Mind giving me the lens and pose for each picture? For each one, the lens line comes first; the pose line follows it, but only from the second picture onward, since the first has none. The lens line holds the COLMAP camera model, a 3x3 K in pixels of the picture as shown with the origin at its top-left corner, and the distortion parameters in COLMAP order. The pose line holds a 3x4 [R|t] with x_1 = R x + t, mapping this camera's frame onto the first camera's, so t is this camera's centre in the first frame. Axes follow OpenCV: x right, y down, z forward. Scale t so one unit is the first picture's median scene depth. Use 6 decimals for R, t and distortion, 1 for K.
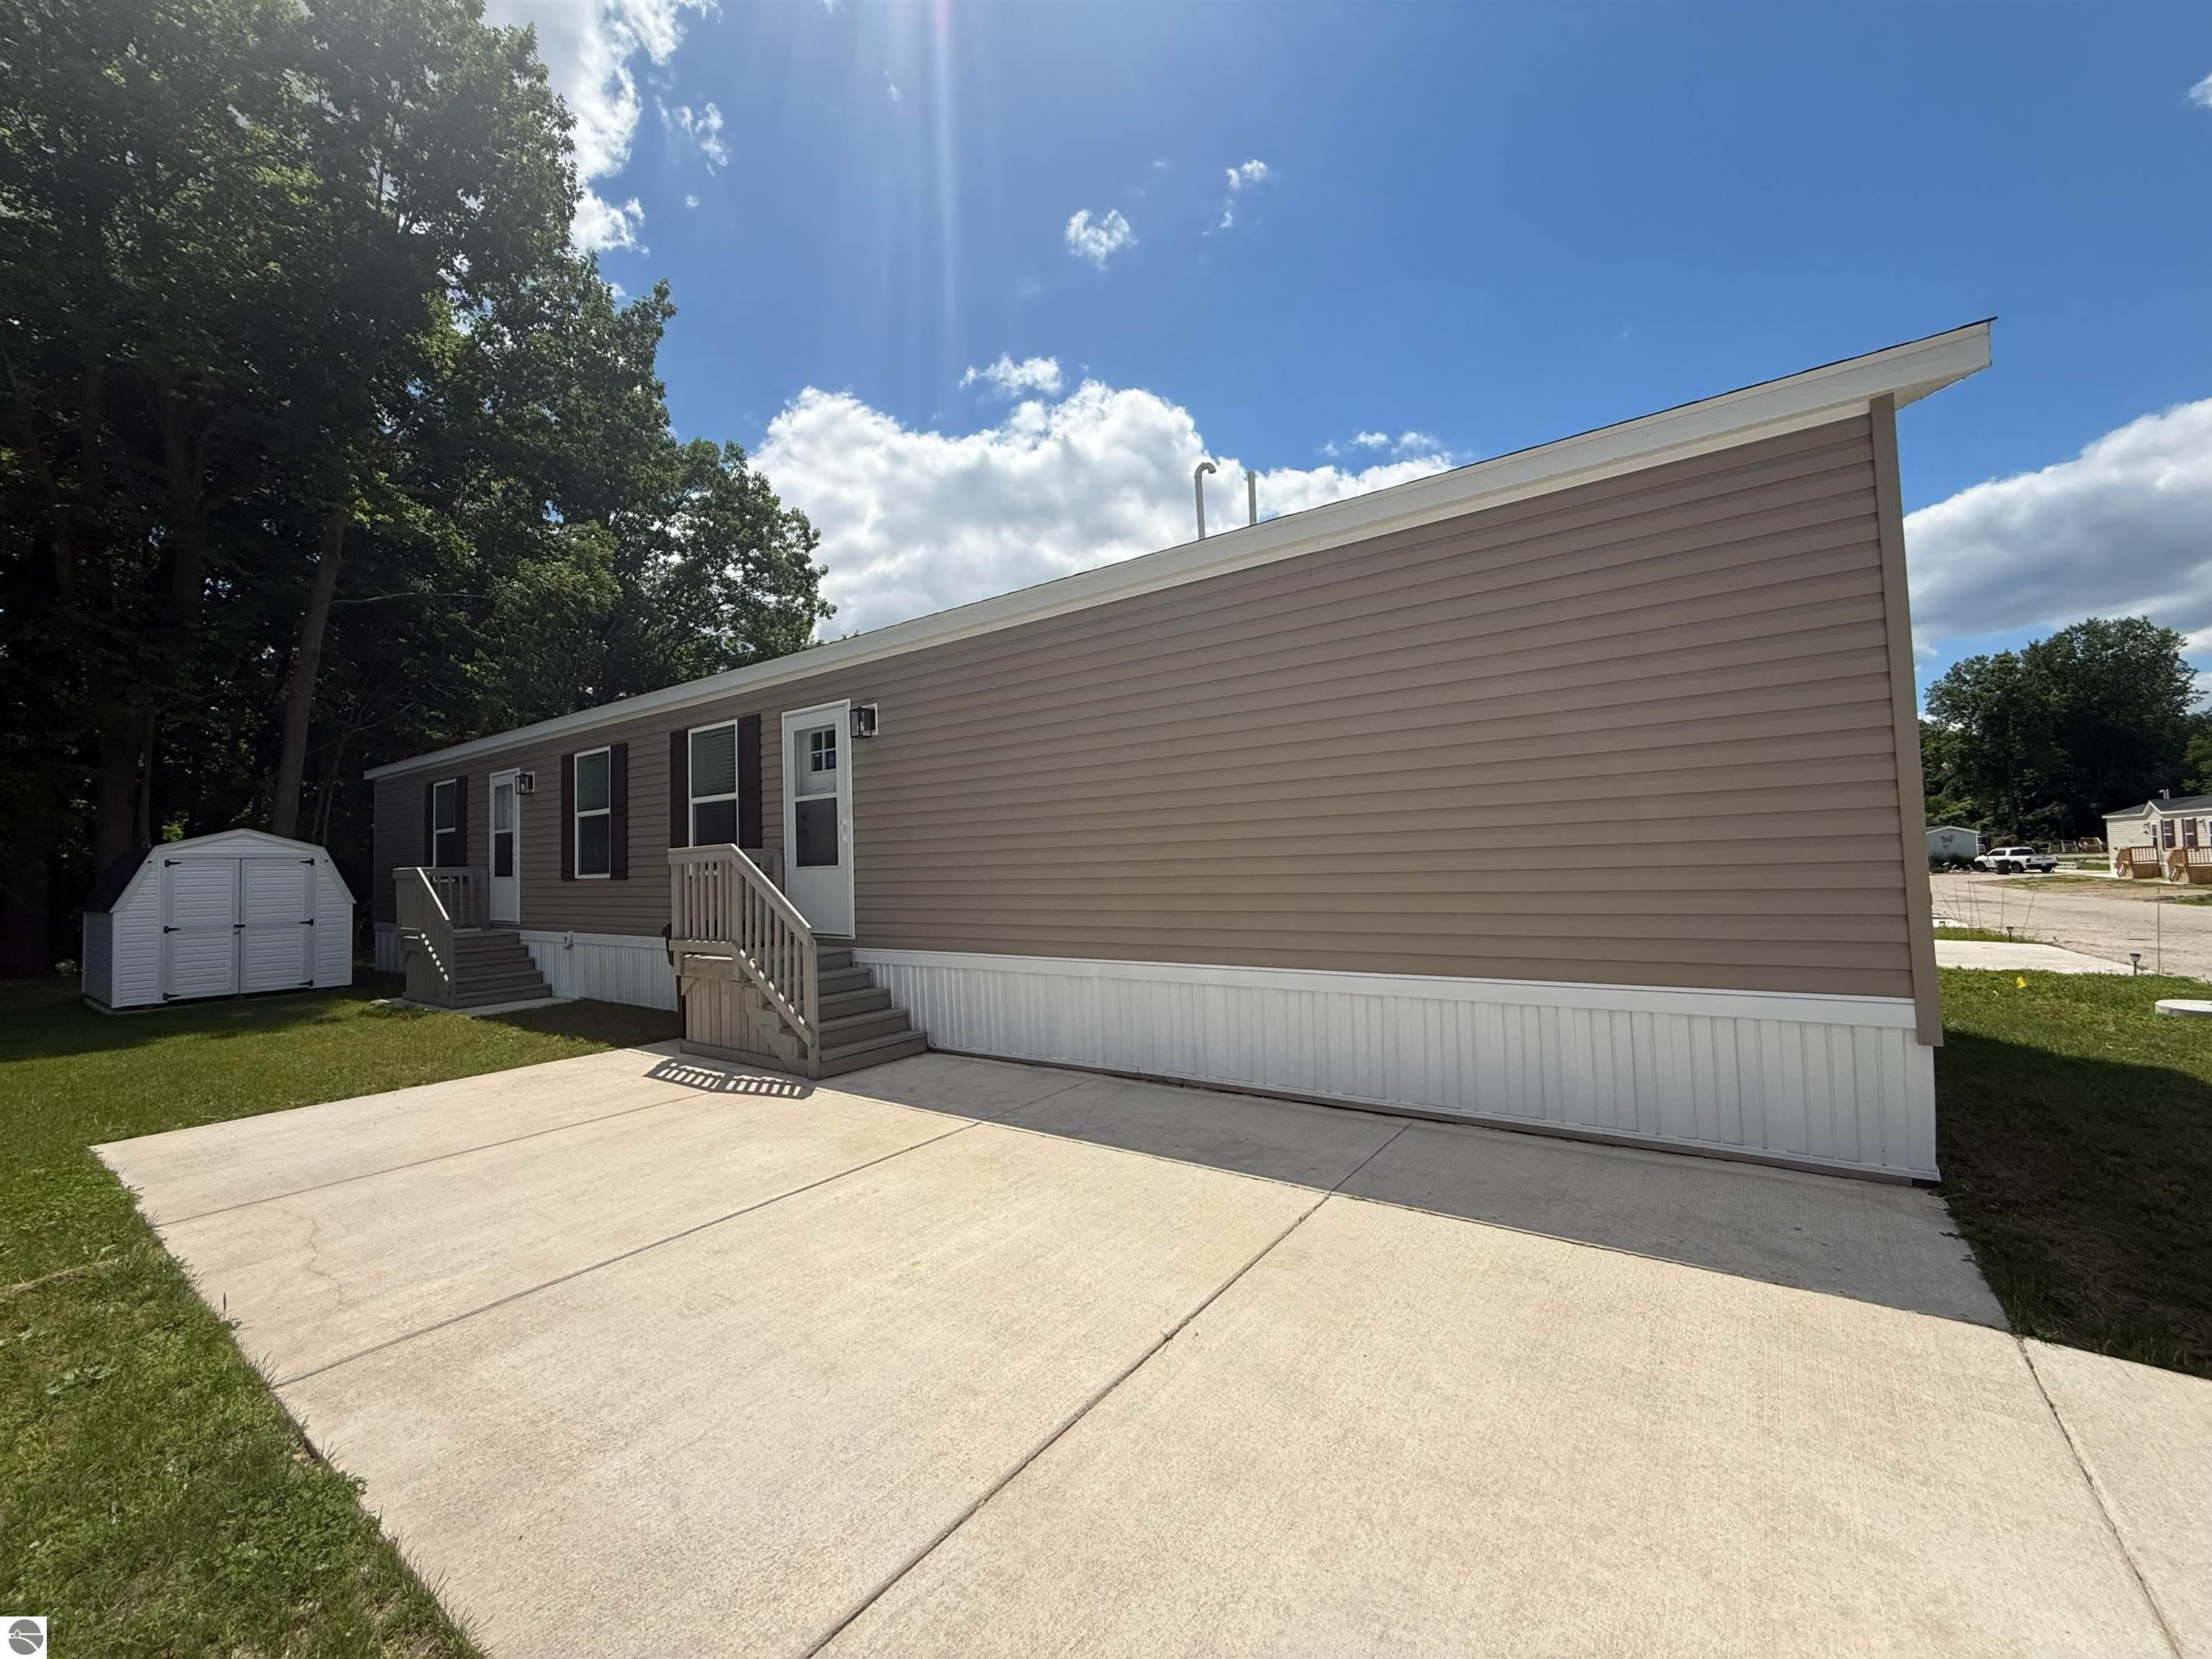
lens RADIAL K [[879.2, 0, 1106.0], [0, 879.2, 829.5], [0, 0, 1]] dist [-0.000421, -0.000181]
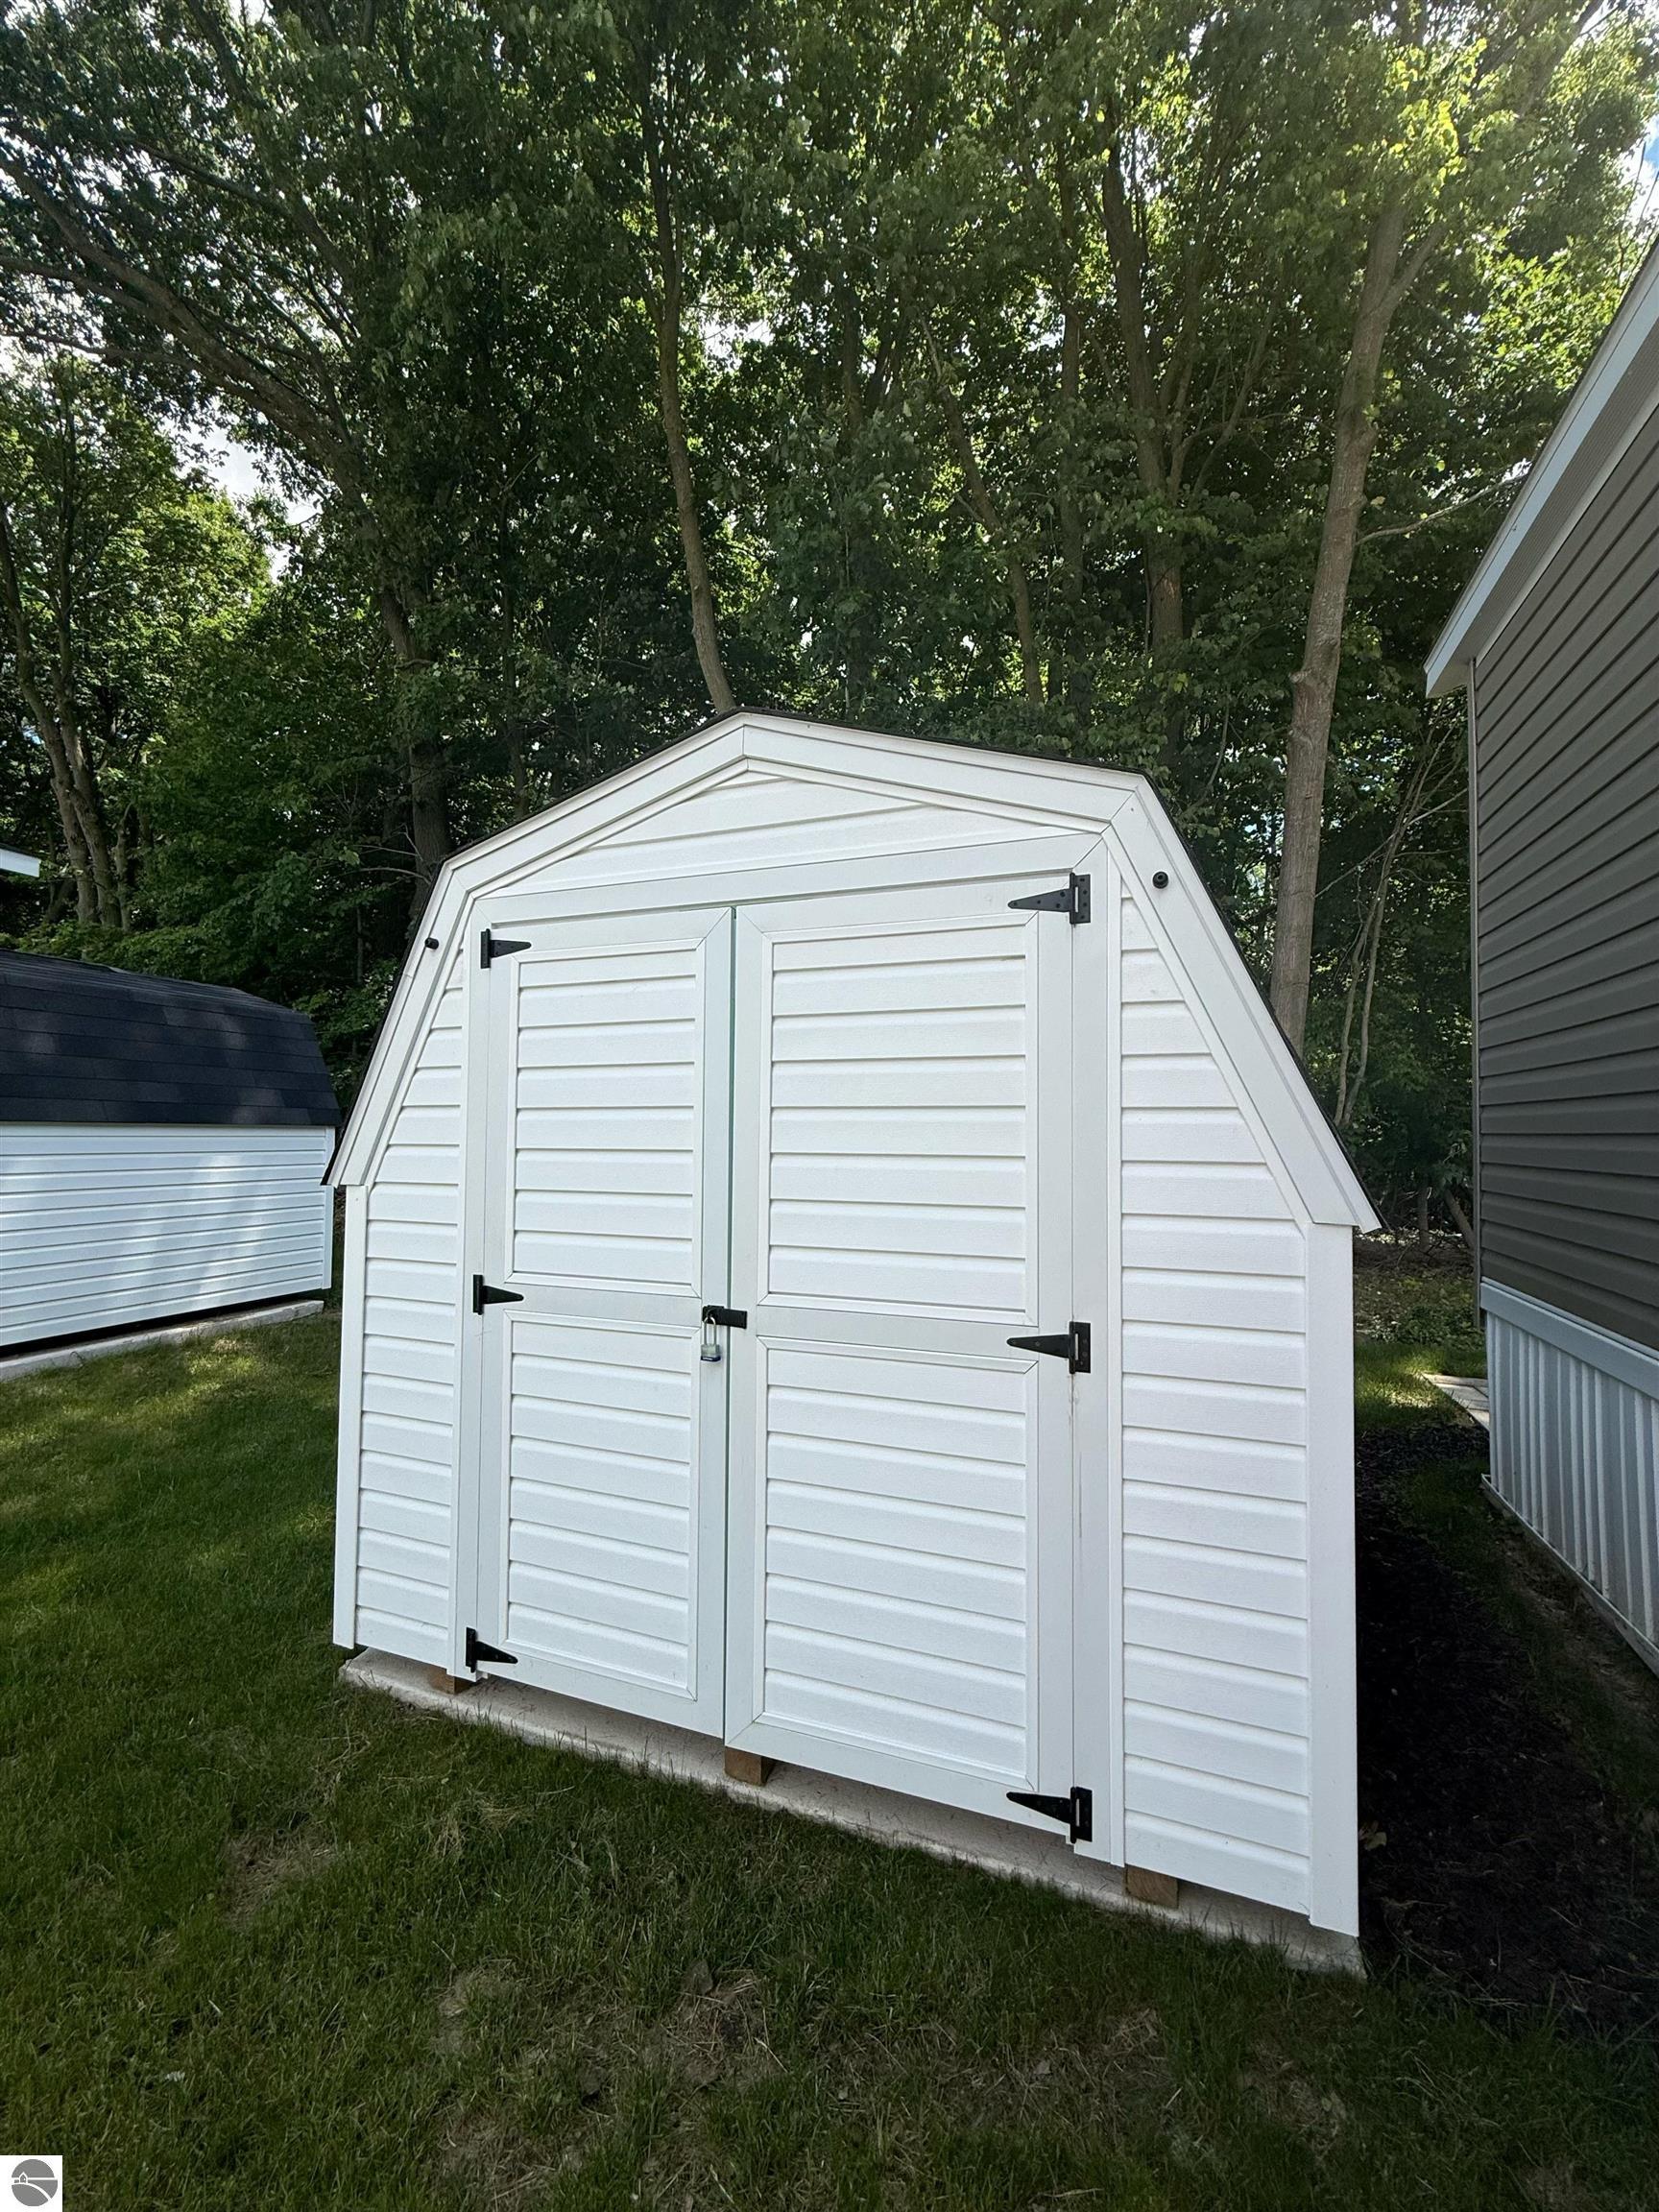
lens RADIAL K [[879.2, 0, 829.5], [0, 879.2, 1106.0], [0, 0, 1]] dist [-0.000421, -0.000181]
pose [[0.271585, 0.009658, -0.962366, -1.528521], [0.023253, 0.999592, 0.016593, 0.126744], [0.962134, -0.026885, 0.271249, 1.804390]]
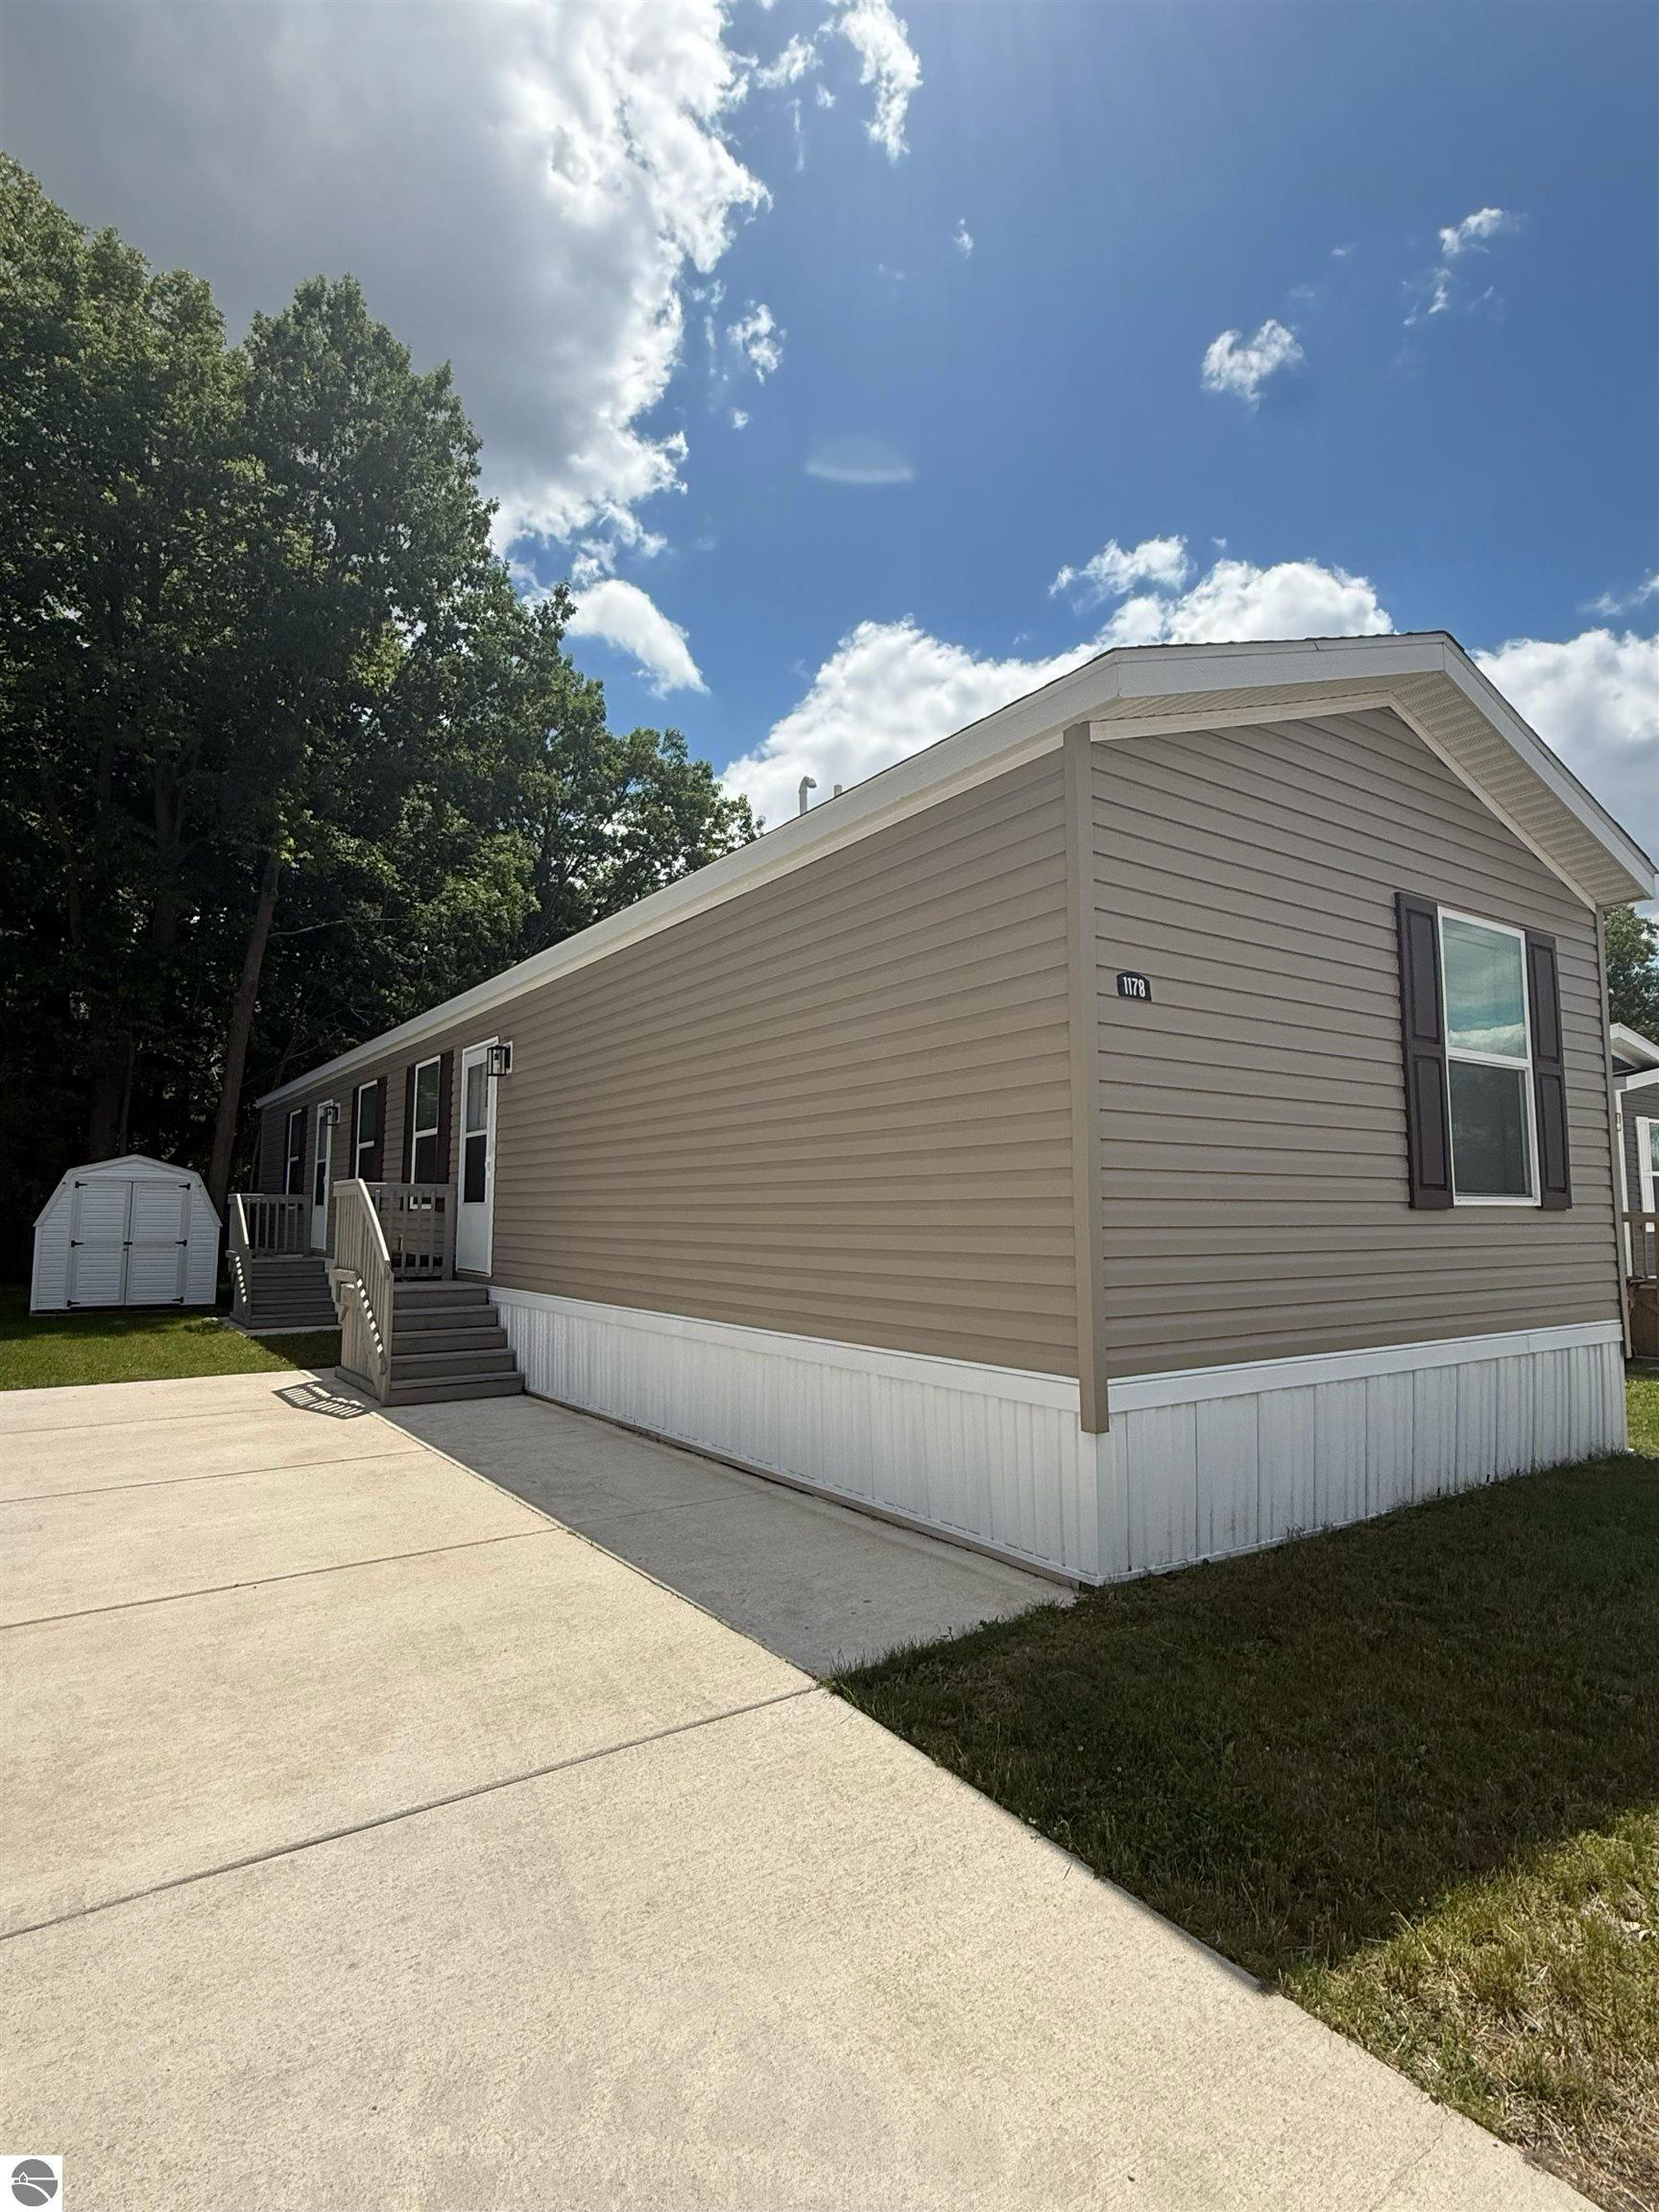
lens RADIAL K [[1139.7, 0, 829.5], [0, 1139.7, 1106.0], [0, 0, 1]] dist [0.000821, 0.000124]
pose [[0.943514, 0.000114, -0.331331, 0.582969], [-0.016749, 0.998738, -0.047353, -0.016381], [0.330908, 0.050228, 0.942325, -0.115757]]
